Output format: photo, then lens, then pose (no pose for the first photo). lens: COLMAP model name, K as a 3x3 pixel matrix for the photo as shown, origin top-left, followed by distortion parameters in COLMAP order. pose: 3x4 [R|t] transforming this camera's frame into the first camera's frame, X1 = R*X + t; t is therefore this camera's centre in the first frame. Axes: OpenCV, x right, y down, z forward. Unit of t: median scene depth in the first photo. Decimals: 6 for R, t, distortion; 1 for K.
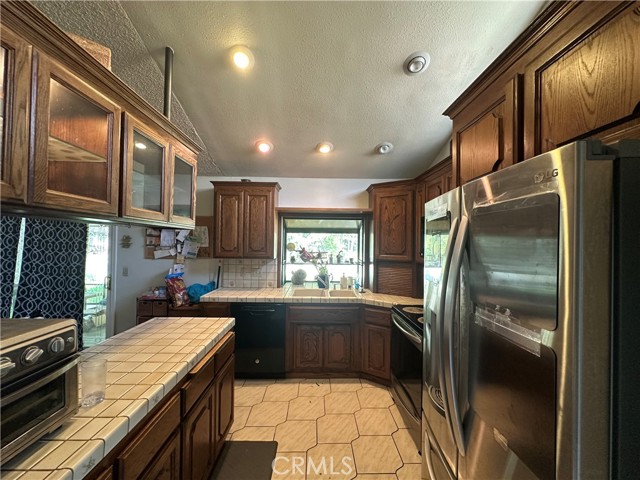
lens RADIAL K [[255.6, 0, 320.0], [0, 255.6, 240.0], [0, 0, 1]] dist [0.000696, 0.000025]
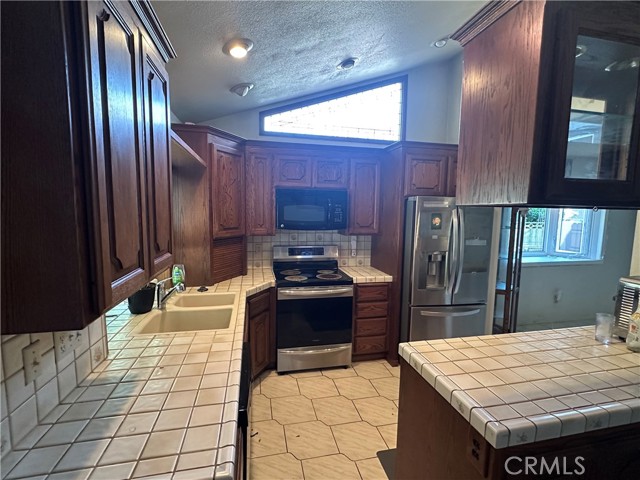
lens RADIAL K [[295.4, 0, 319.7], [0, 295.4, 240.4], [0, 0, 1]] dist [-0.001150, -0.000062]
pose [[-0.208360, -0.115468, 0.971212, -1.145657], [-0.029032, 0.993299, 0.111866, -0.030563], [-0.977621, -0.004888, -0.210316, 1.583189]]
